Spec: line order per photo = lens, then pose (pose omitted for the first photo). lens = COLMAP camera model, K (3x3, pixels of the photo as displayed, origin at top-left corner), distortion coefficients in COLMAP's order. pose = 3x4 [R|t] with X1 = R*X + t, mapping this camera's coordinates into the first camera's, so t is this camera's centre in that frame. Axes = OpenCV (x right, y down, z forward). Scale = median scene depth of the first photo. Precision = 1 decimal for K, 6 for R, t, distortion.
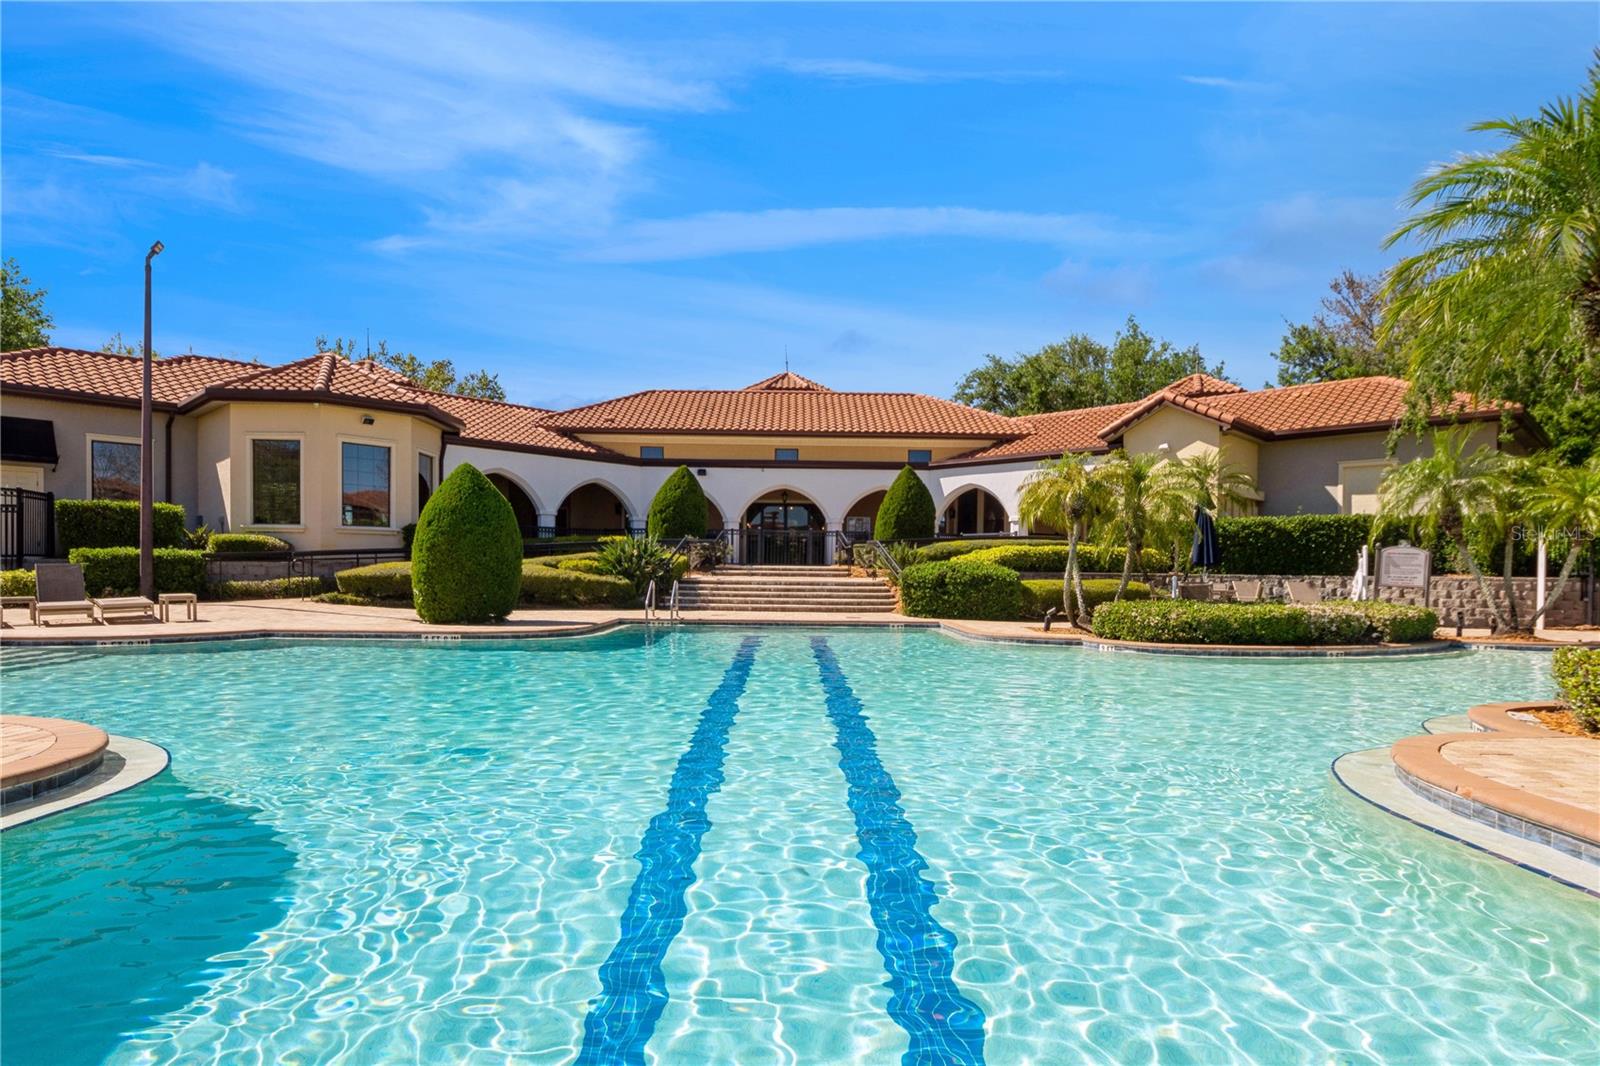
lens RADIAL K [[873.6, 0, 802.8], [0, 873.6, 583.2], [0, 0, 1]] dist [0.032335, -0.043255]
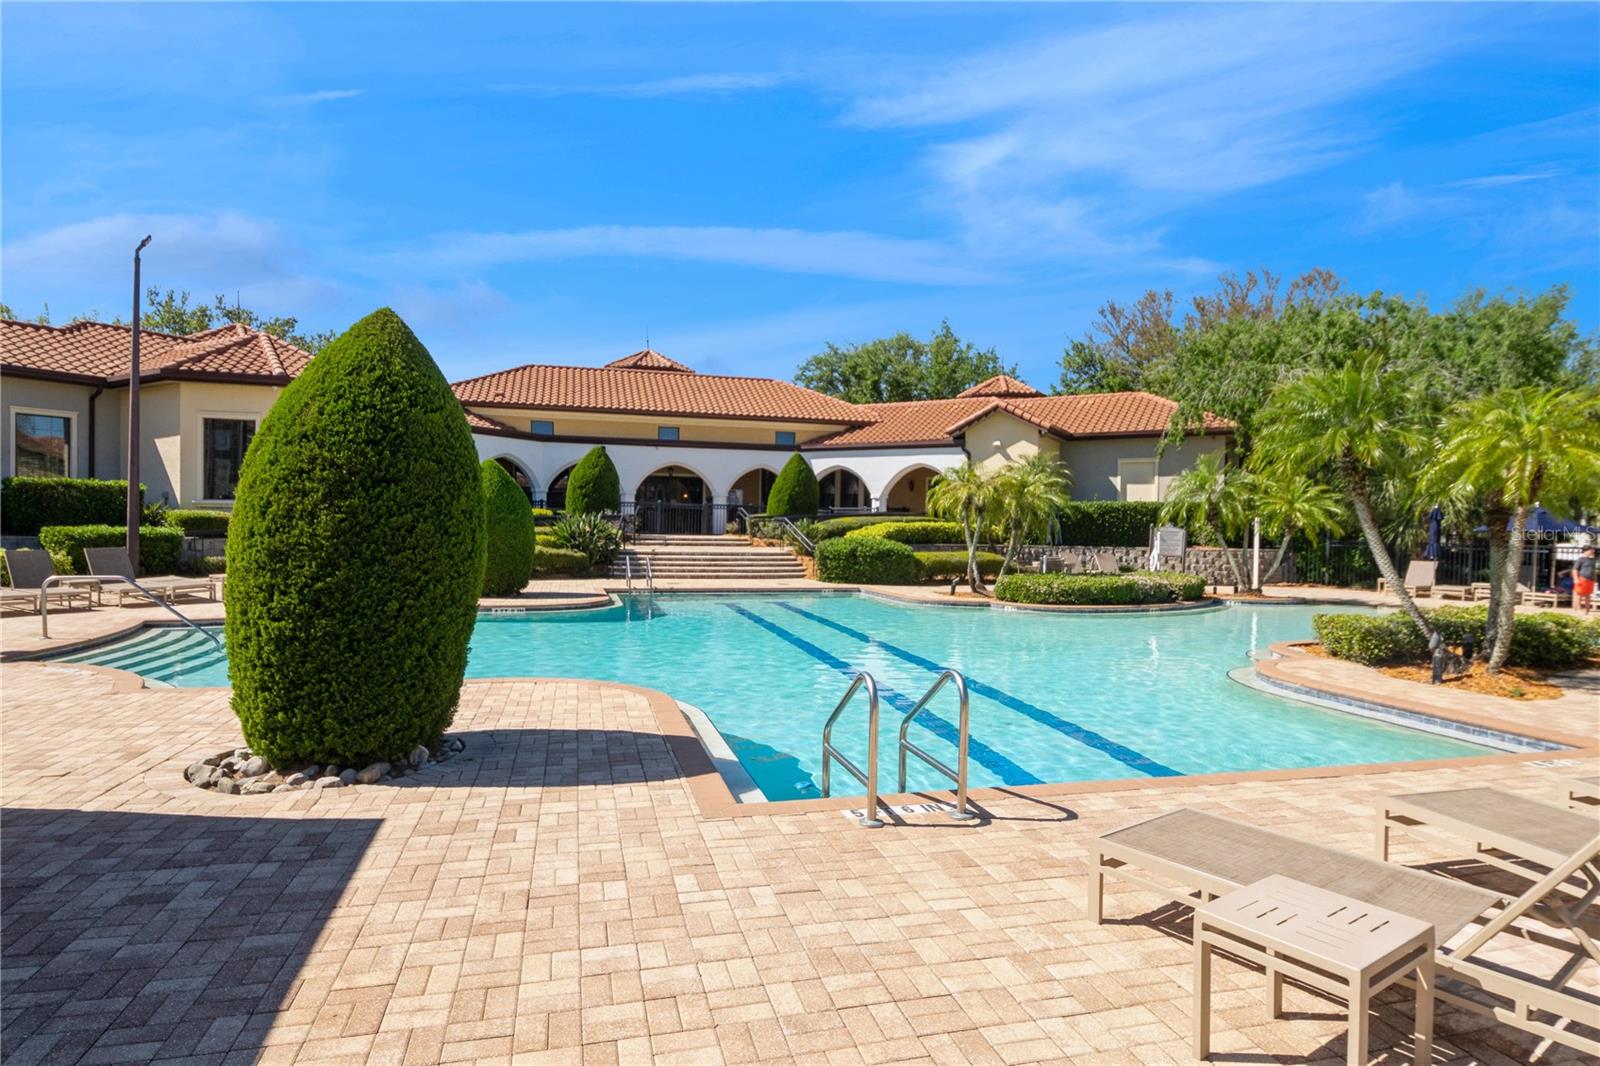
lens RADIAL K [[858.8, 0, 800.0], [0, 858.8, 533.0], [0, 0, 1]] dist [0.000486, -0.000313]
pose [[0.970064, 0.001380, 0.242847, -0.177455], [-0.001007, 0.999998, -0.001661, -0.025257], [-0.242849, 0.001367, 0.970063, -0.144320]]
